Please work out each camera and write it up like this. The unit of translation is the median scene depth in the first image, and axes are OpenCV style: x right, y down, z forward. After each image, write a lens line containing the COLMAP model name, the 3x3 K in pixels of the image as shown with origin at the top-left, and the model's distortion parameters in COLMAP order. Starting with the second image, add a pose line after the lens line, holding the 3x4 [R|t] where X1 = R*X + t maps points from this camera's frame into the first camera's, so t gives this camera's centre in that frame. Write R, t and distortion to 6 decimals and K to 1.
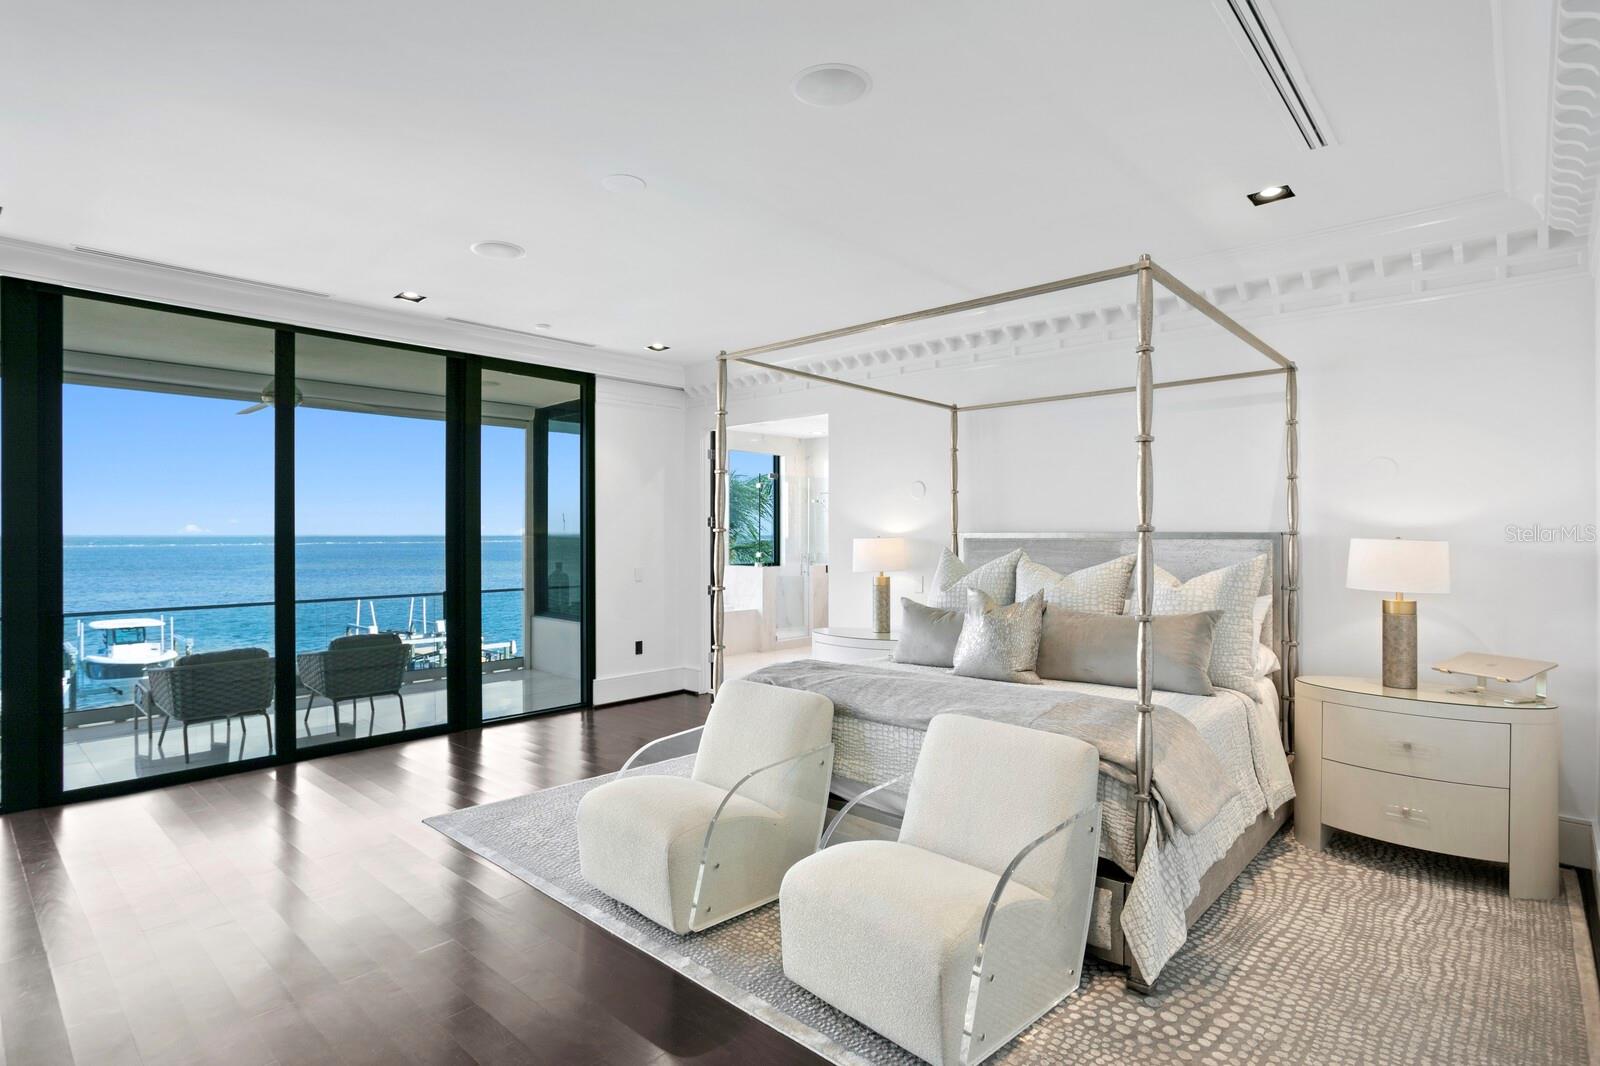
lens RADIAL K [[795.8, 0, 790.5], [0, 795.8, 536.2], [0, 0, 1]] dist [-0.001142, 0.000489]
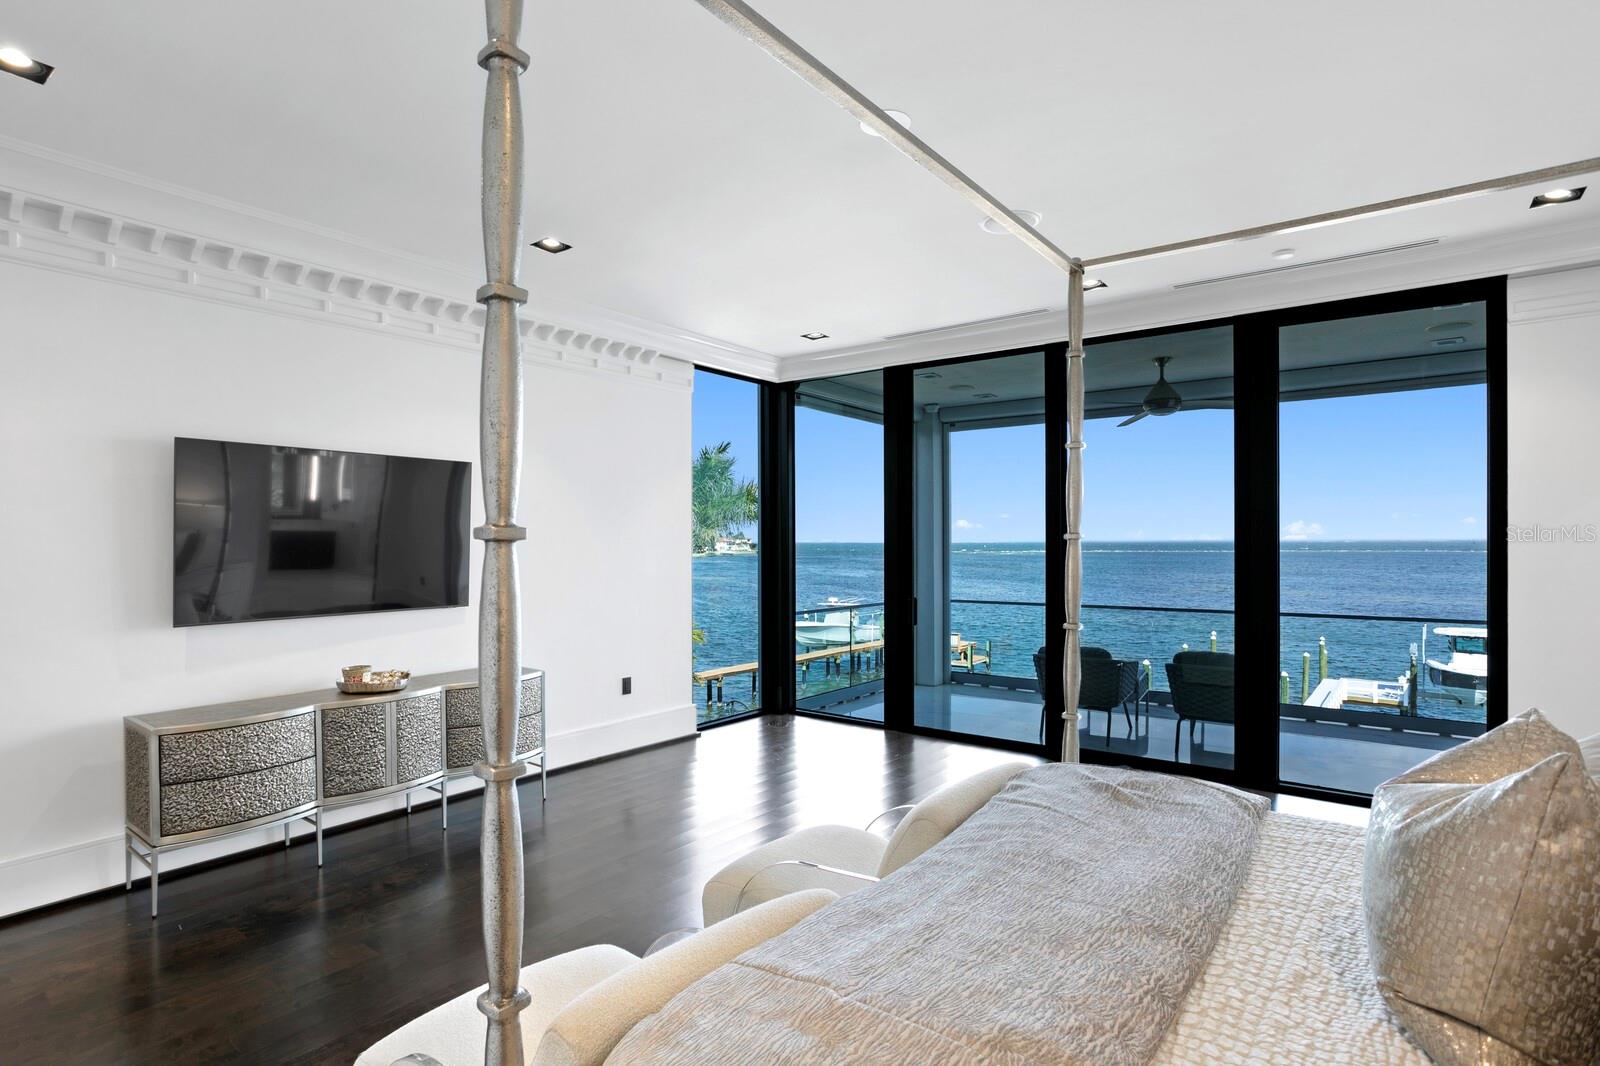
lens RADIAL K [[835.6, 0, 797.7], [0, 835.6, 536.5], [0, 0, 1]] dist [-0.001028, 0.000579]
pose [[0.113972, -0.002280, -0.993481, 0.341973], [-0.001239, 0.999996, -0.002437, -0.004068], [0.993483, 0.001508, 0.113969, 0.414886]]
